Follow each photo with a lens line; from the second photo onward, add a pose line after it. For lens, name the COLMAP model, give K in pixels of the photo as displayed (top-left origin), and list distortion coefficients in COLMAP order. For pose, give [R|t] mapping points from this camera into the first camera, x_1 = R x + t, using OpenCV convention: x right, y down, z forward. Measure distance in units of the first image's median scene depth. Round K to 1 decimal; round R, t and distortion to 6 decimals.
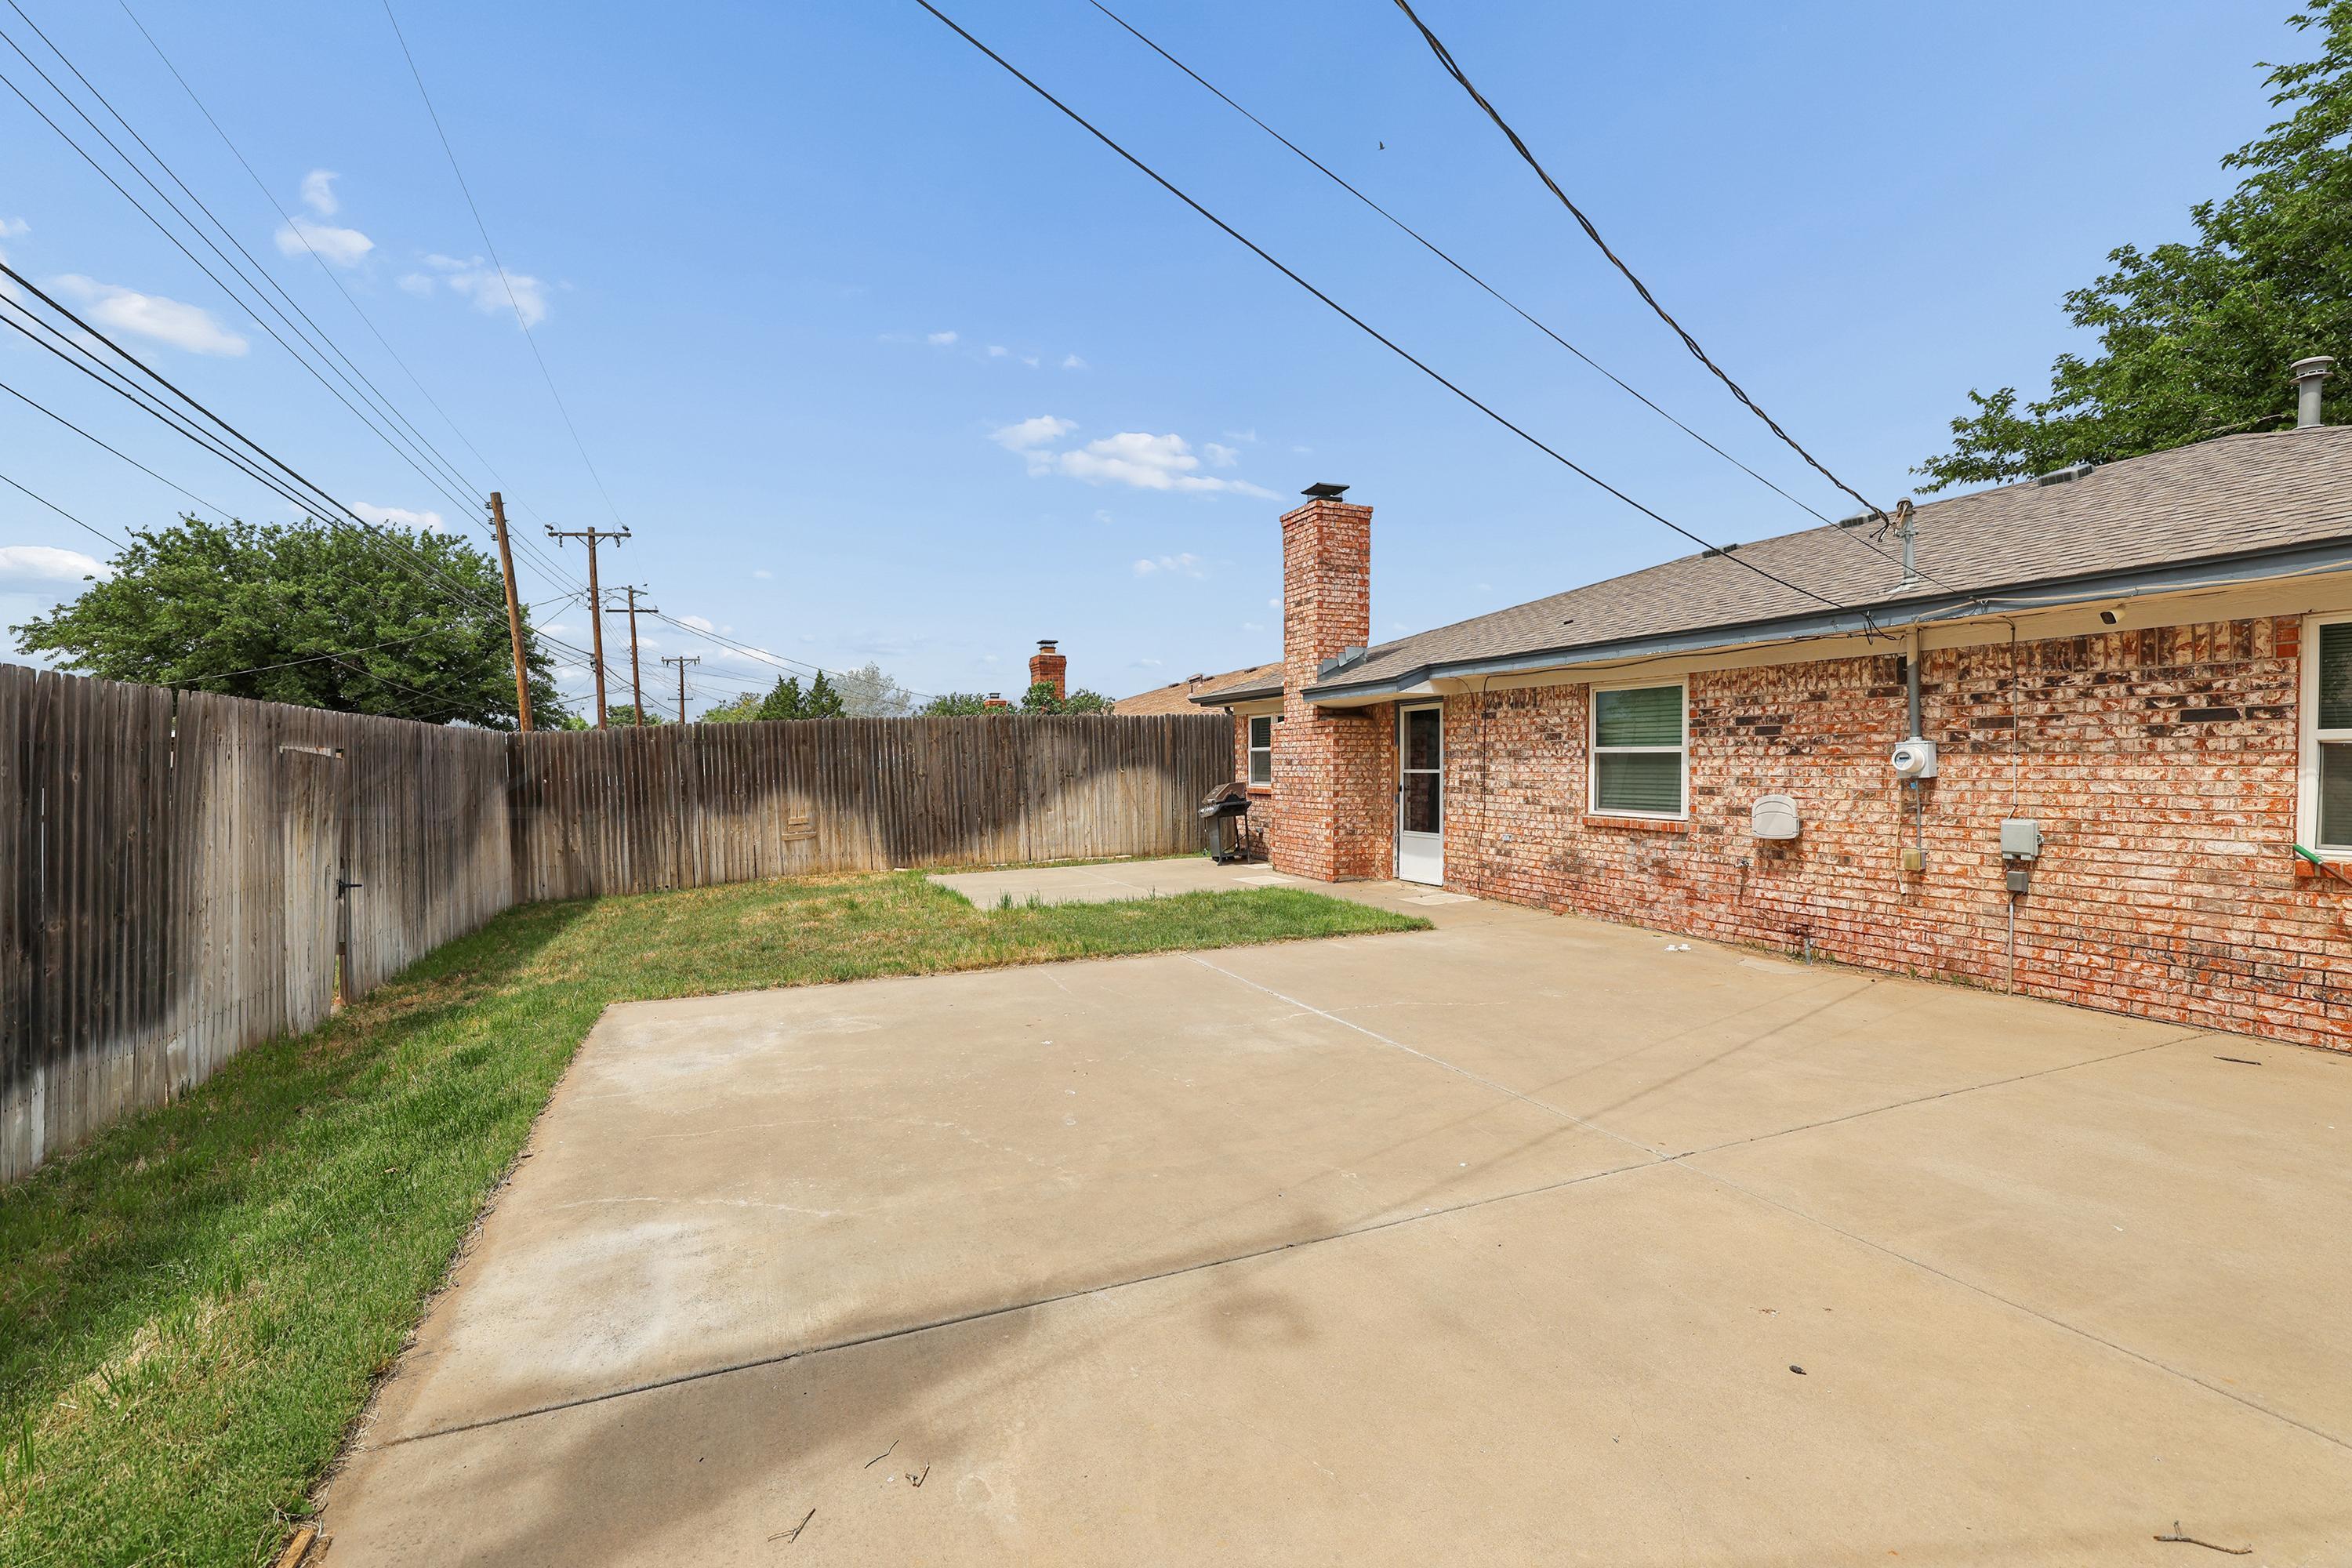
lens RADIAL K [[1026.8, 0, 1196.9], [0, 1026.8, 779.0], [0, 0, 1]] dist [-0.029960, 0.004321]
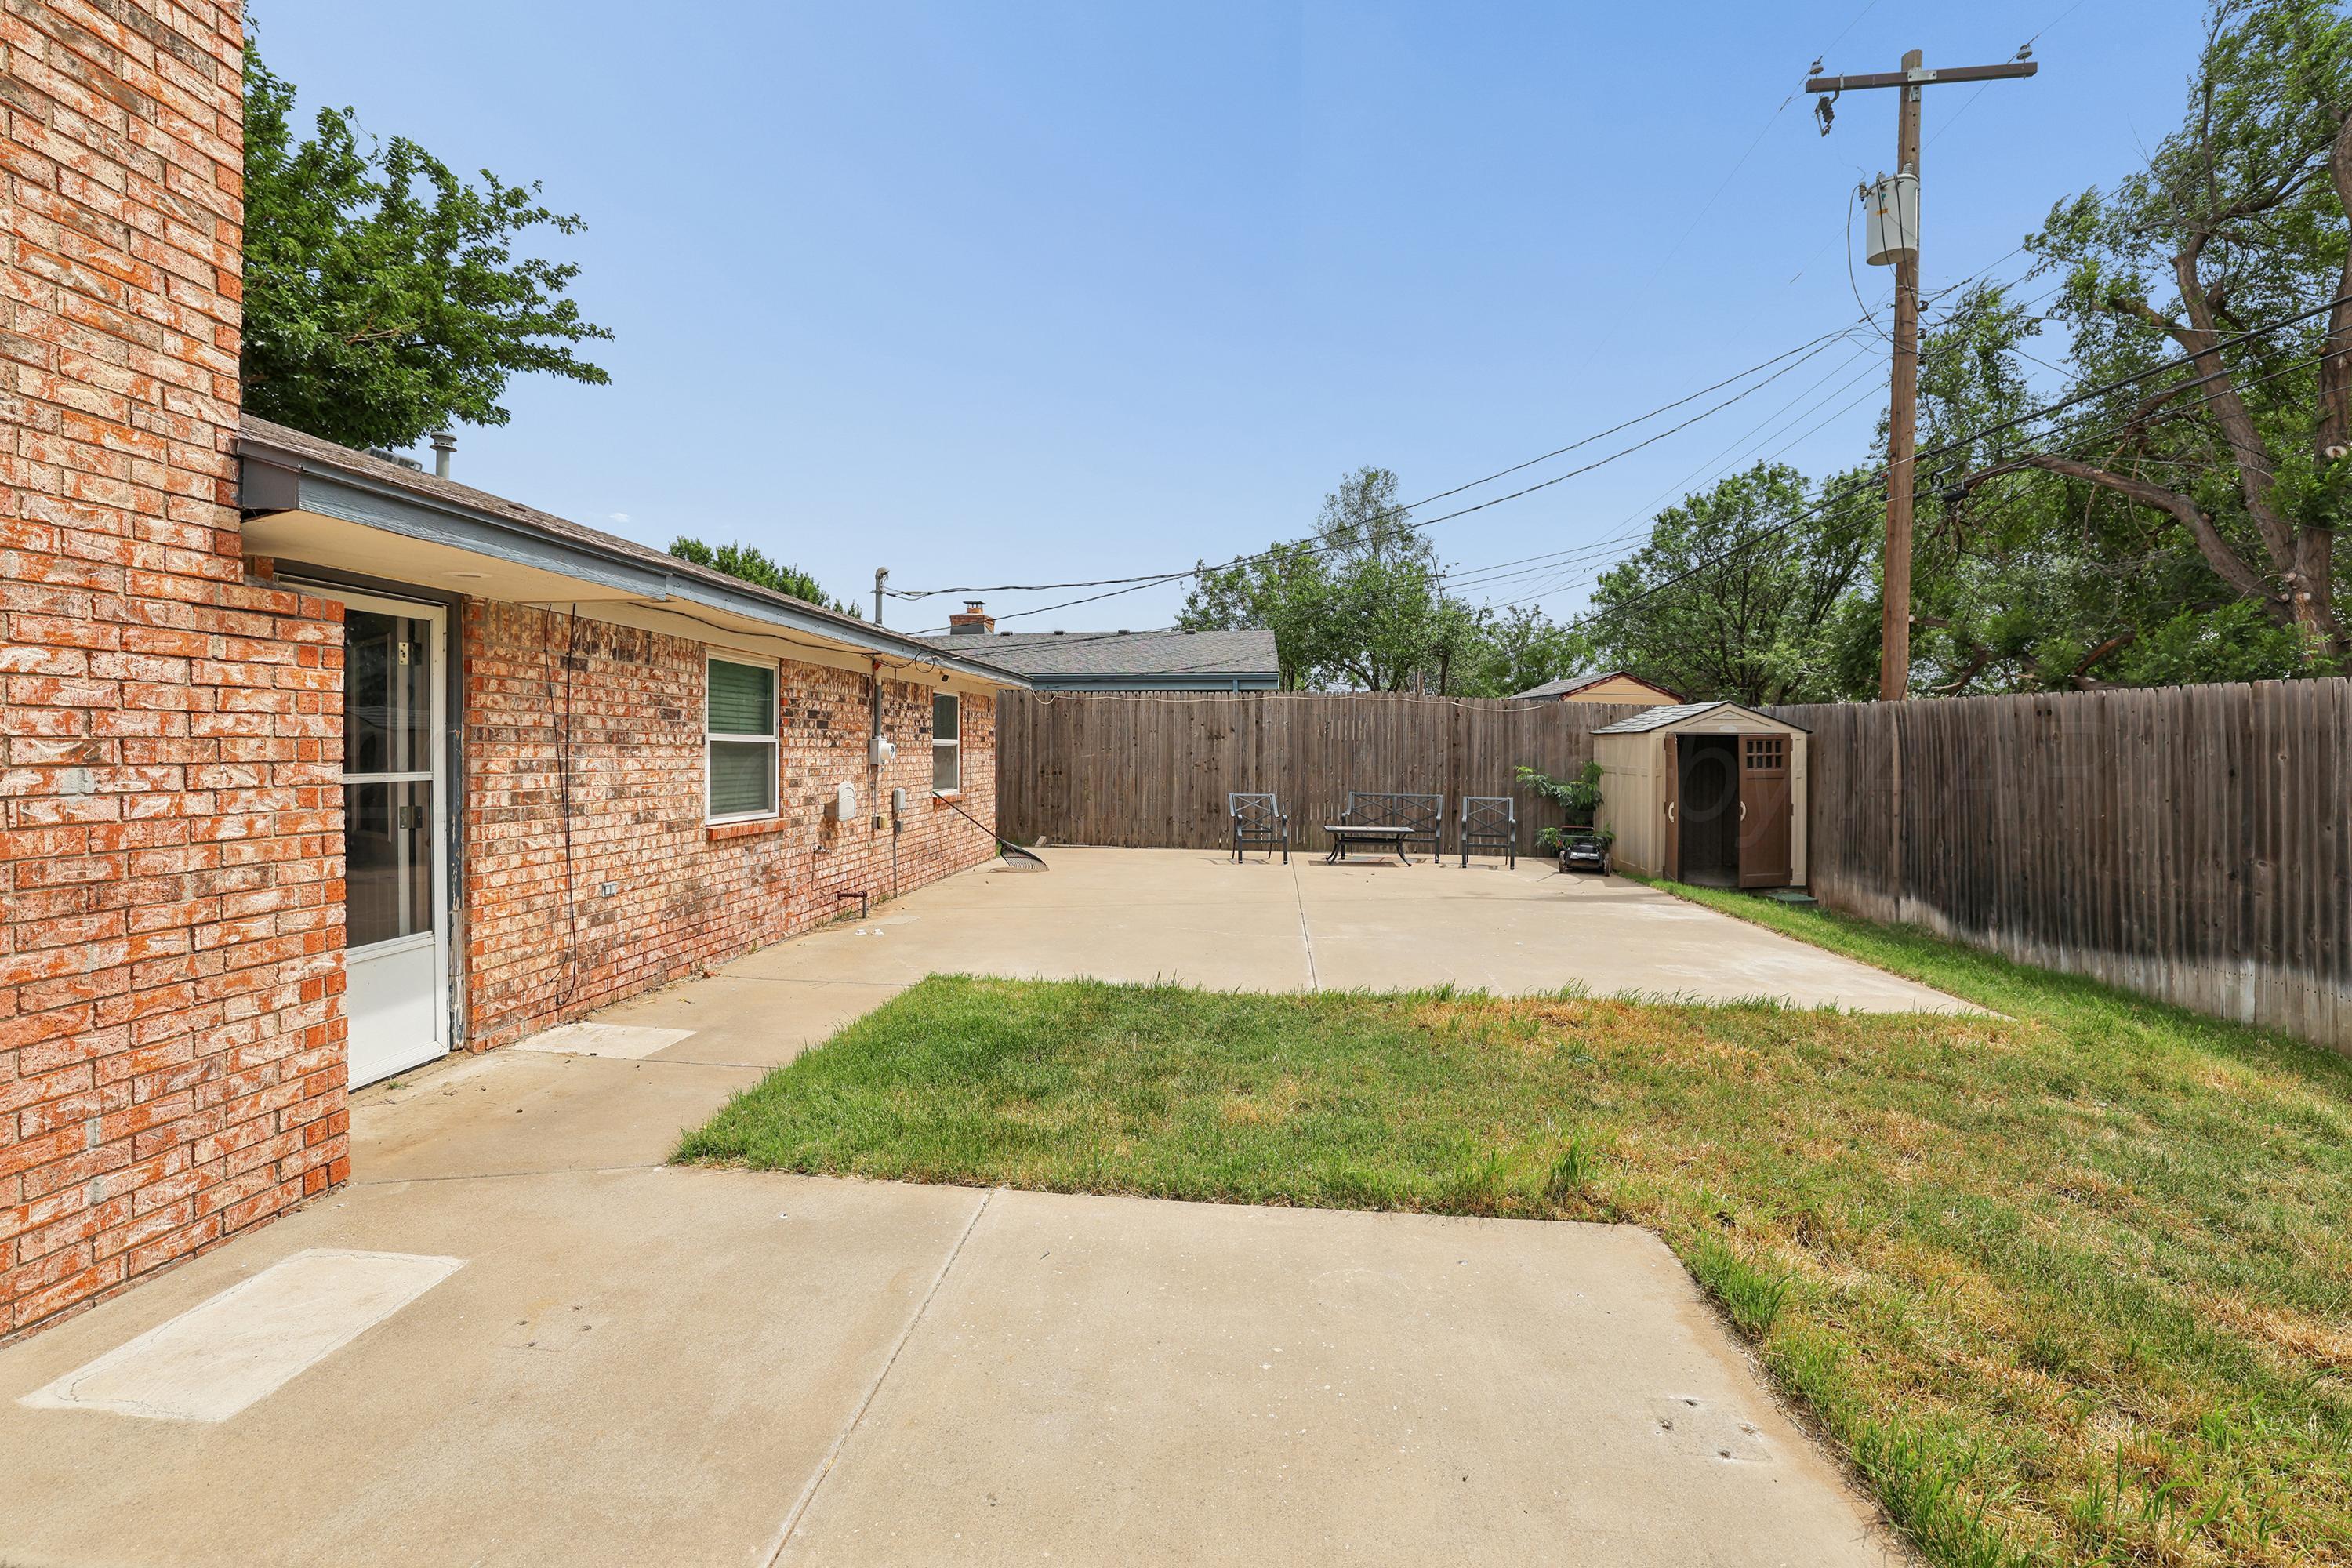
lens RADIAL K [[1026.8, 0, 1110.4], [0, 1026.8, 769.0], [0, 0, 1]] dist [-0.029960, 0.004321]
pose [[-0.837408, -0.008804, 0.546508, -0.240550], [0.008262, 0.999552, 0.028761, -0.022879], [-0.546516, 0.028599, -0.836960, 1.390621]]
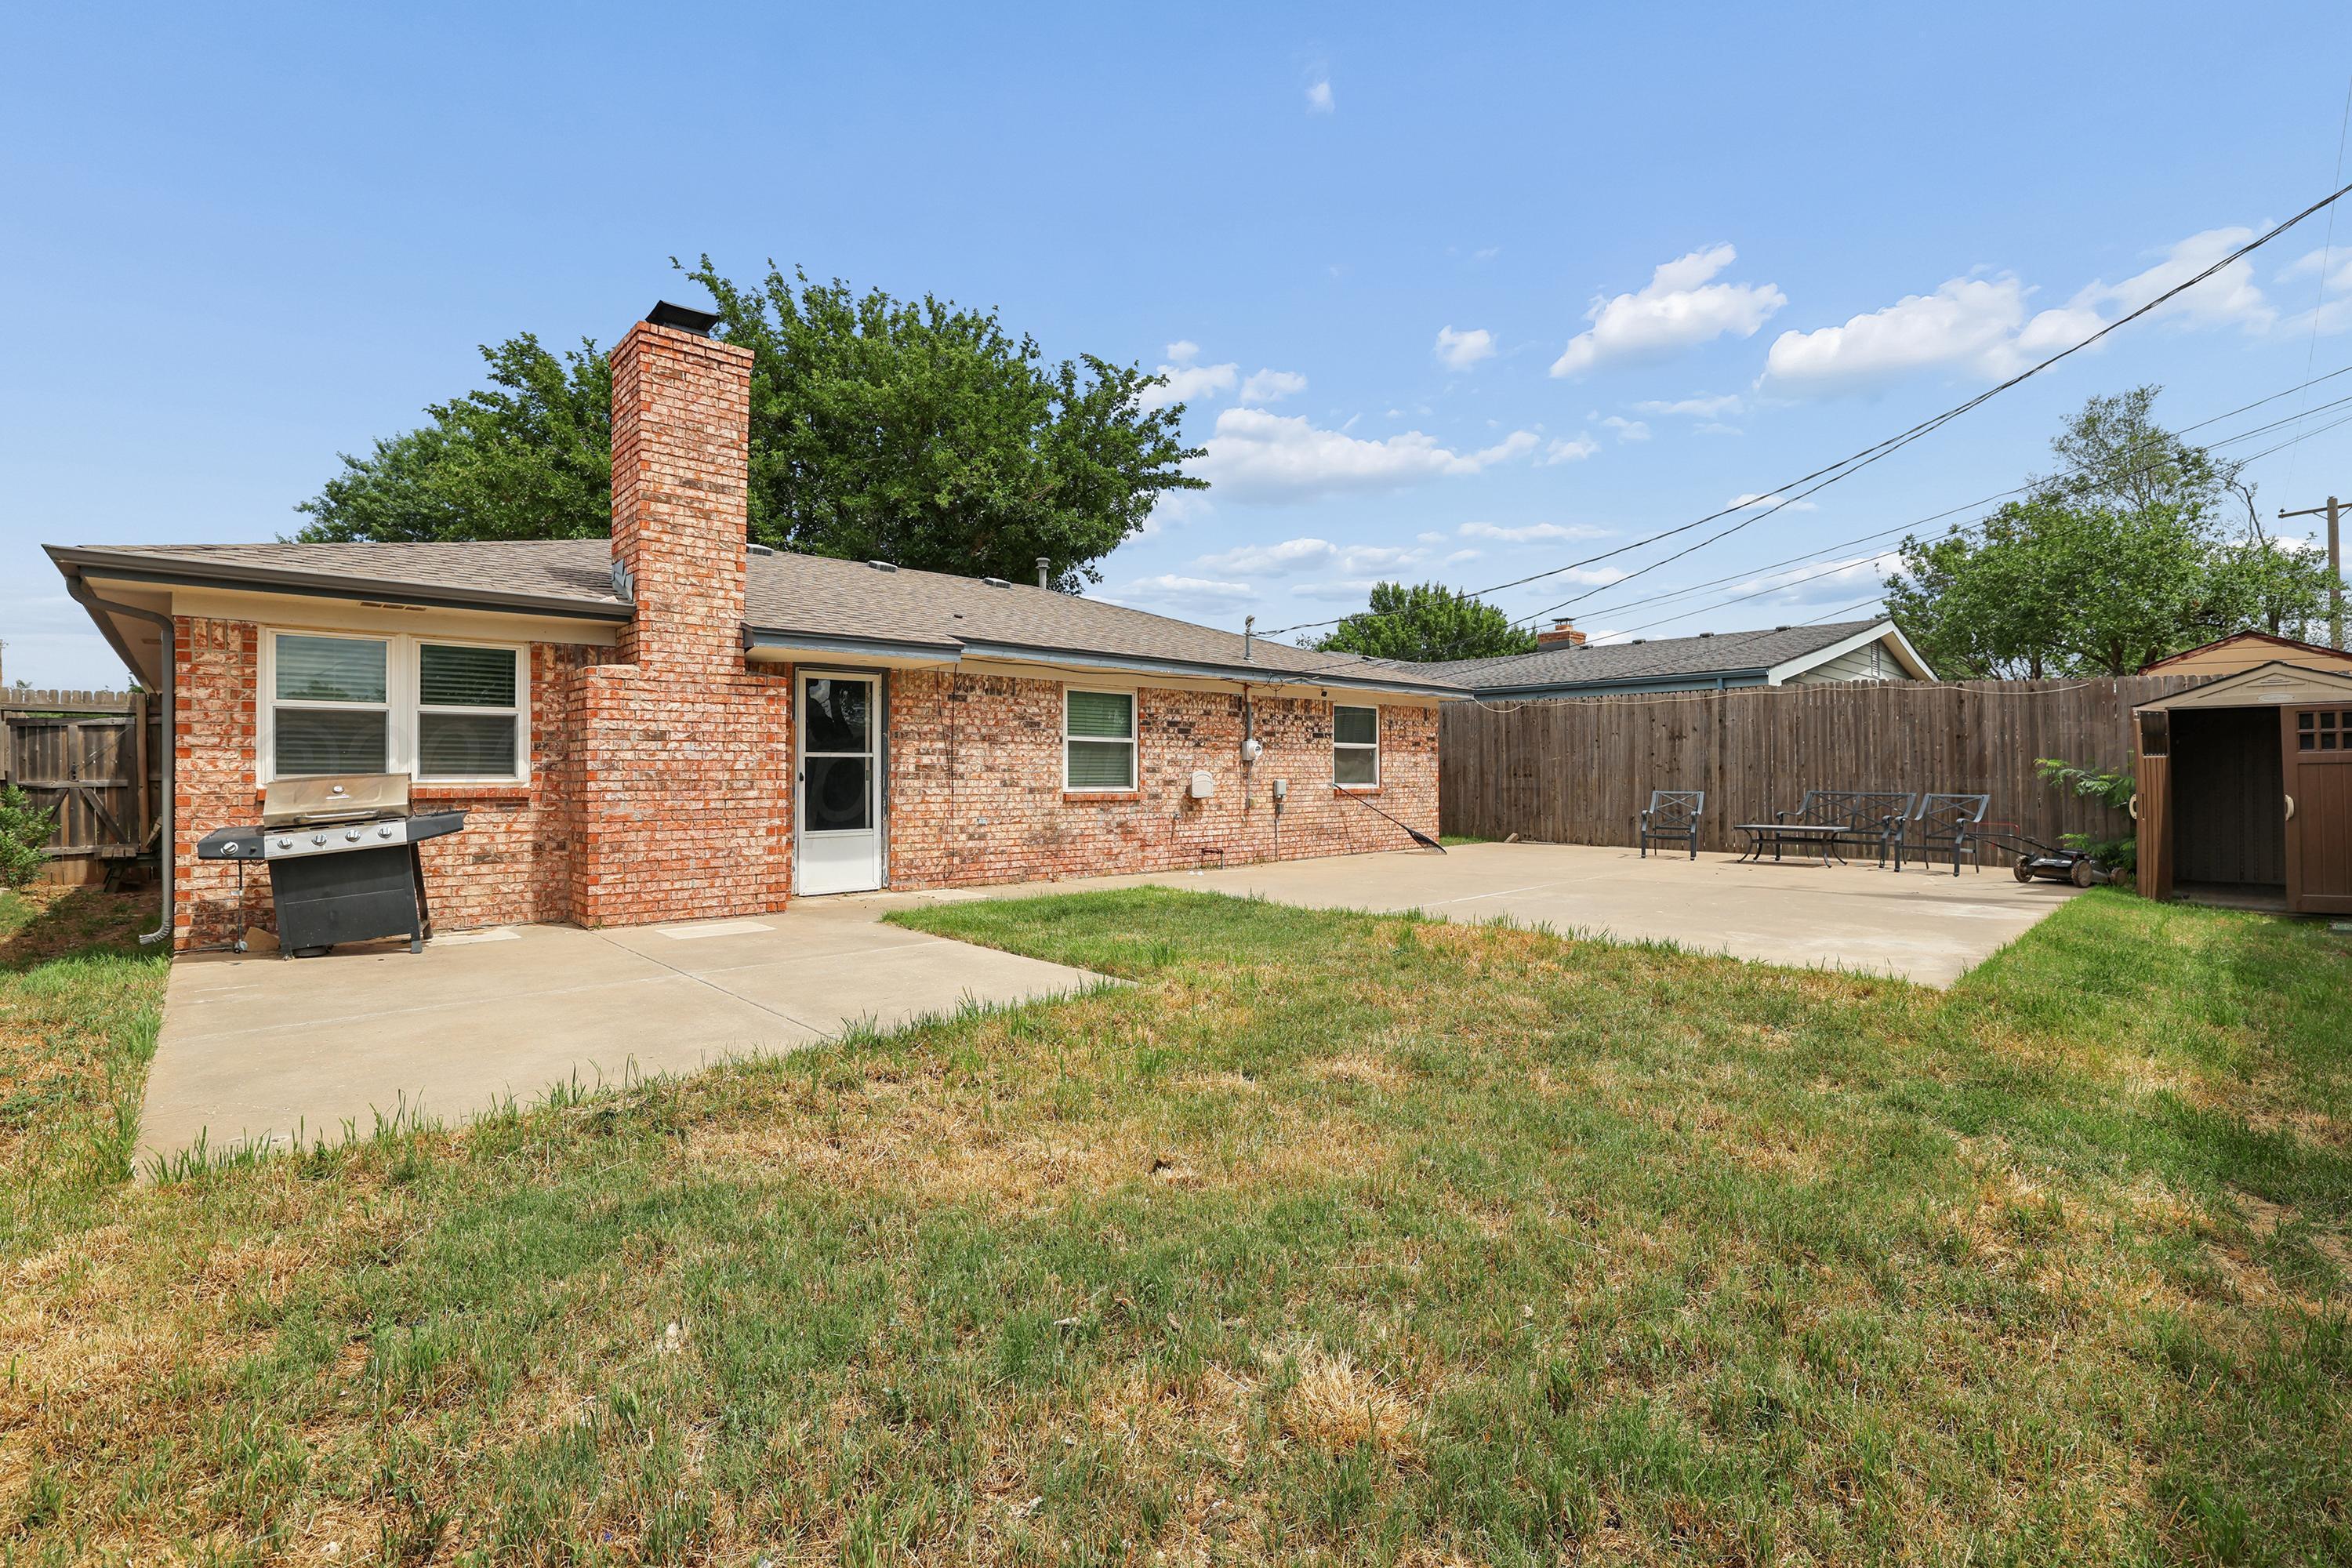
lens RADIAL K [[1026.8, 0, 1152.4], [0, 1026.8, 772.1], [0, 0, 1]] dist [-0.029960, 0.004321]
pose [[-0.297173, 0.012044, 0.954748, -0.757489], [0.022040, 0.999741, -0.005751, 0.019501], [-0.954569, 0.019334, -0.297361, 1.207441]]
